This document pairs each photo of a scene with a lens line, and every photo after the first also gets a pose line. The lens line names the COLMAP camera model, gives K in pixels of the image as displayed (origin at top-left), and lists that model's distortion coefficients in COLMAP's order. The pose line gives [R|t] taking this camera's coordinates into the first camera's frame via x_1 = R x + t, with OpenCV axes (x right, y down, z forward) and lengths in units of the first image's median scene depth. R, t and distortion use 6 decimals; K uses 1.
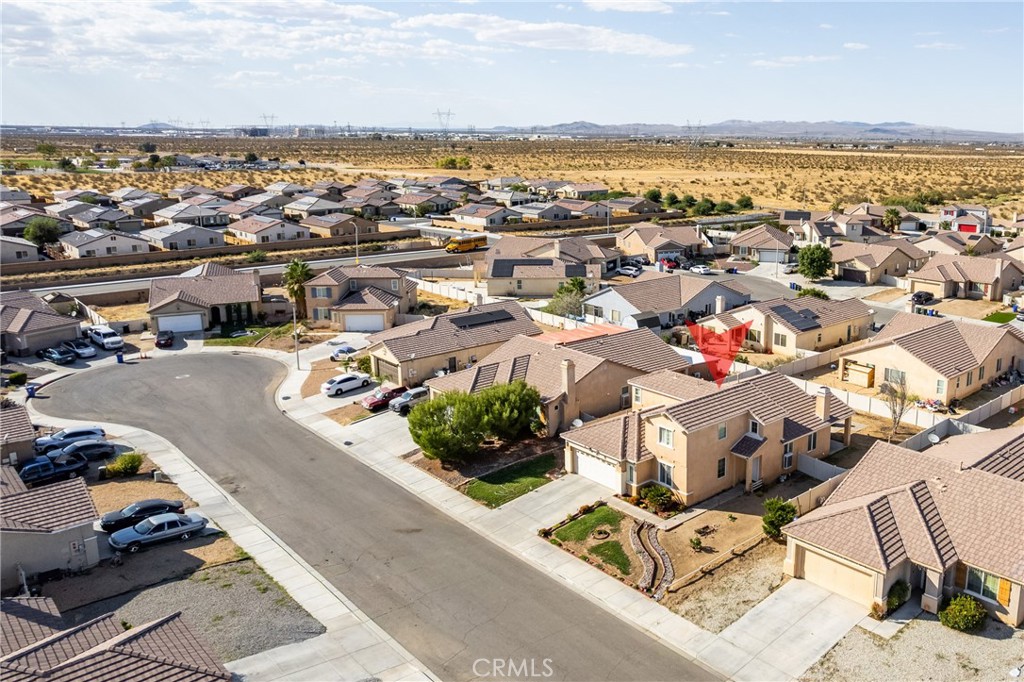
lens RADIAL K [[722.7, 0, 516.3], [0, 722.7, 371.9], [0, 0, 1]] dist [-0.053964, 0.076373]
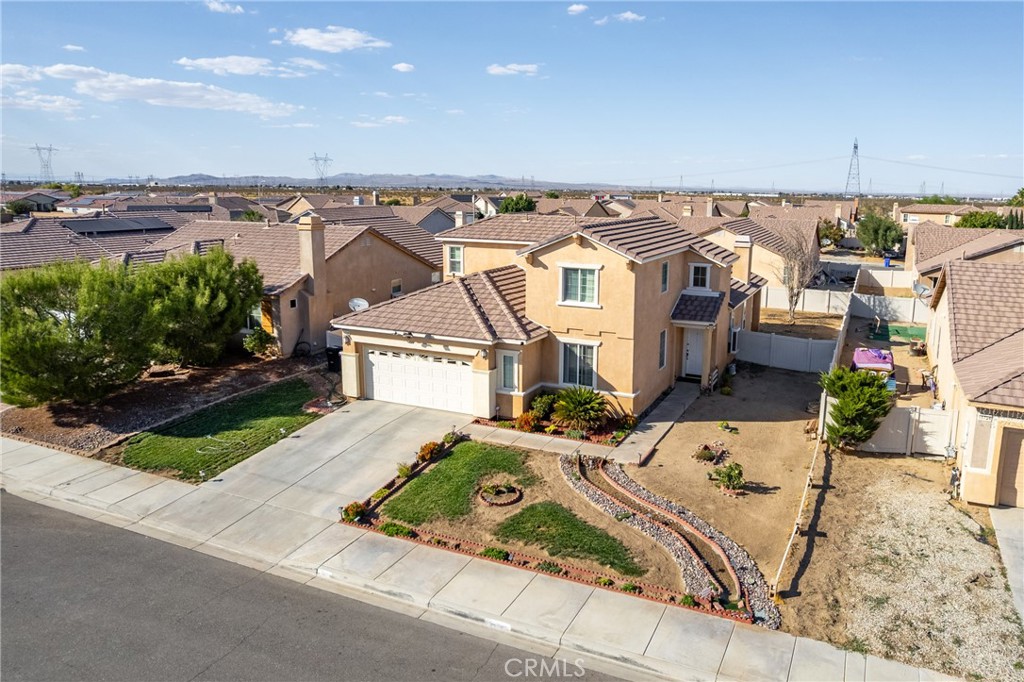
lens RADIAL K [[722.7, 0, 516.3], [0, 722.7, 371.9], [0, 0, 1]] dist [-0.053964, 0.076373]
pose [[0.892118, -0.059191, 0.447908, -0.050626], [0.061293, 0.998072, 0.009816, 0.130490], [-0.447625, 0.018696, 0.894026, 0.536523]]
